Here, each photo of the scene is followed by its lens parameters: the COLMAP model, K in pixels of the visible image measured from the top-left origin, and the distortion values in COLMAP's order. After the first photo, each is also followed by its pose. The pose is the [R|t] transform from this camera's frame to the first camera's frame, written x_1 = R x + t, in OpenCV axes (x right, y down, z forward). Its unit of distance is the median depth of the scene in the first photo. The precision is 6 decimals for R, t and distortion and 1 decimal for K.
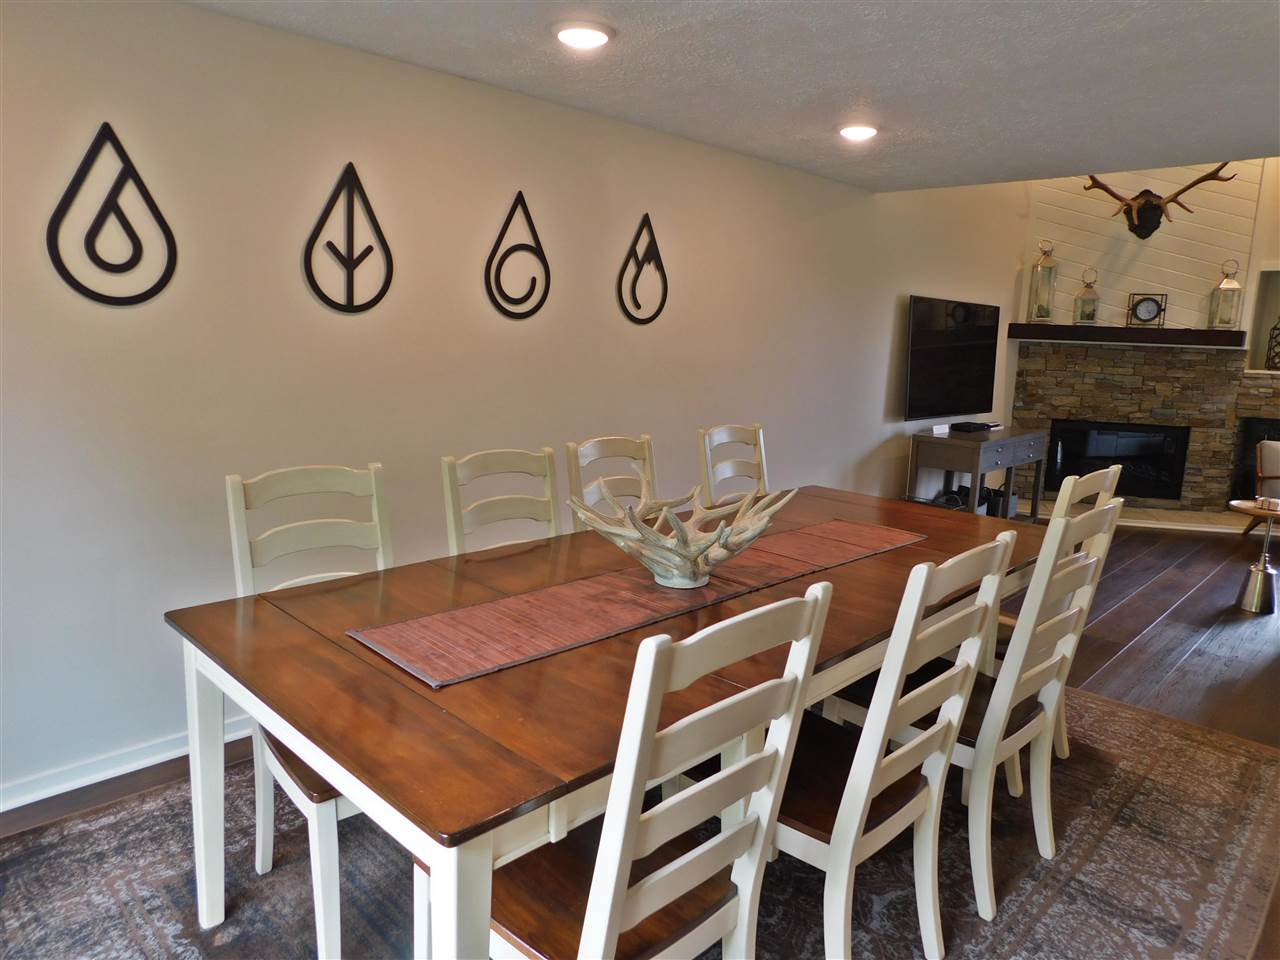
lens RADIAL K [[850.8, 0, 626.8], [0, 850.8, 475.0], [0, 0, 1]] dist [-0.038714, 0.031392]
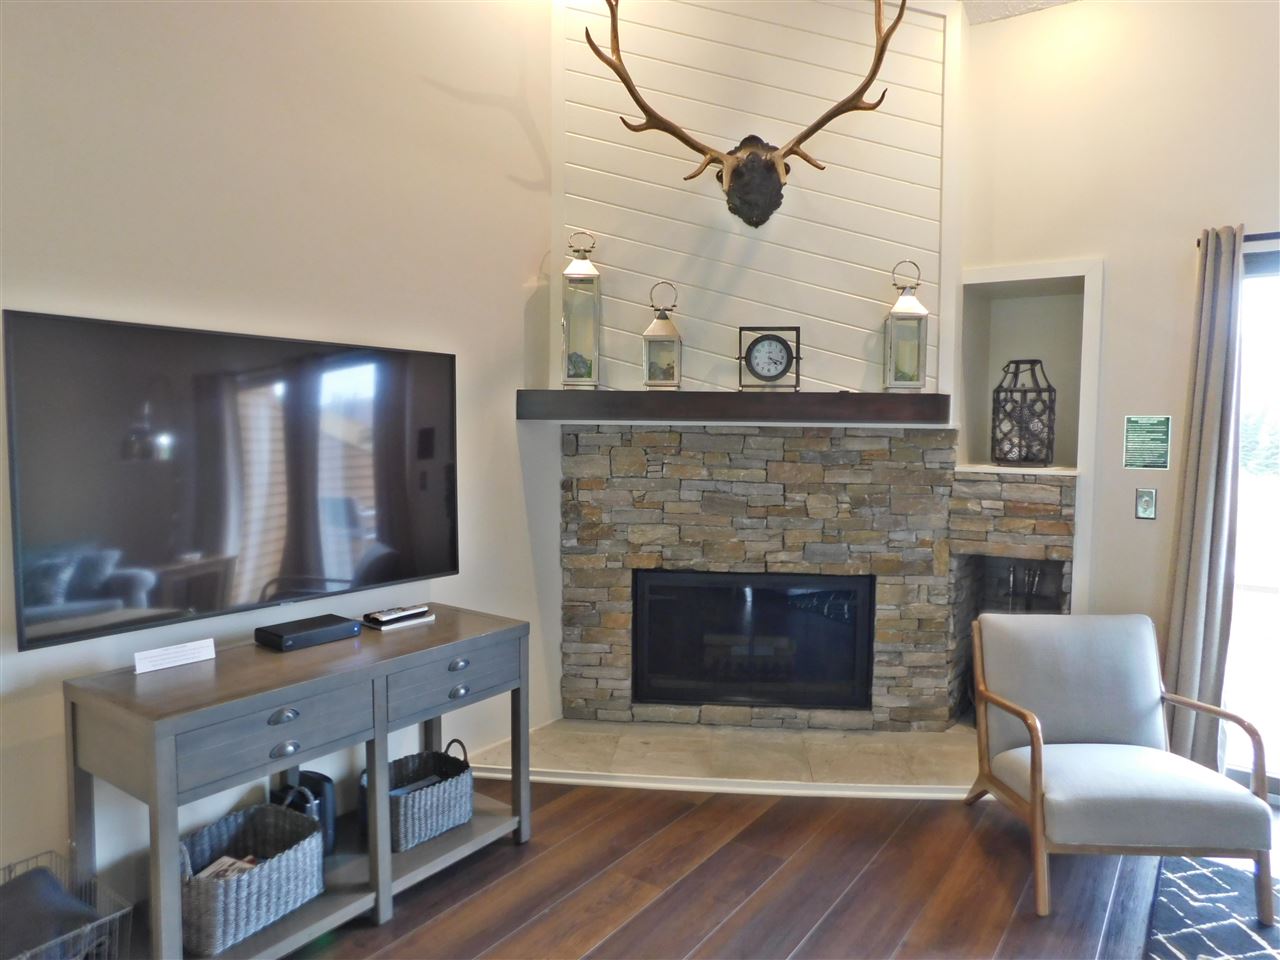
lens RADIAL K [[850.8, 0, 649.0], [0, 850.8, 480.2], [0, 0, 1]] dist [-0.038714, 0.031392]
pose [[0.986769, -0.033770, 0.158576, 0.450098], [0.049047, 0.994416, -0.093437, -0.074382], [-0.154535, 0.099979, 0.982916, 0.493806]]
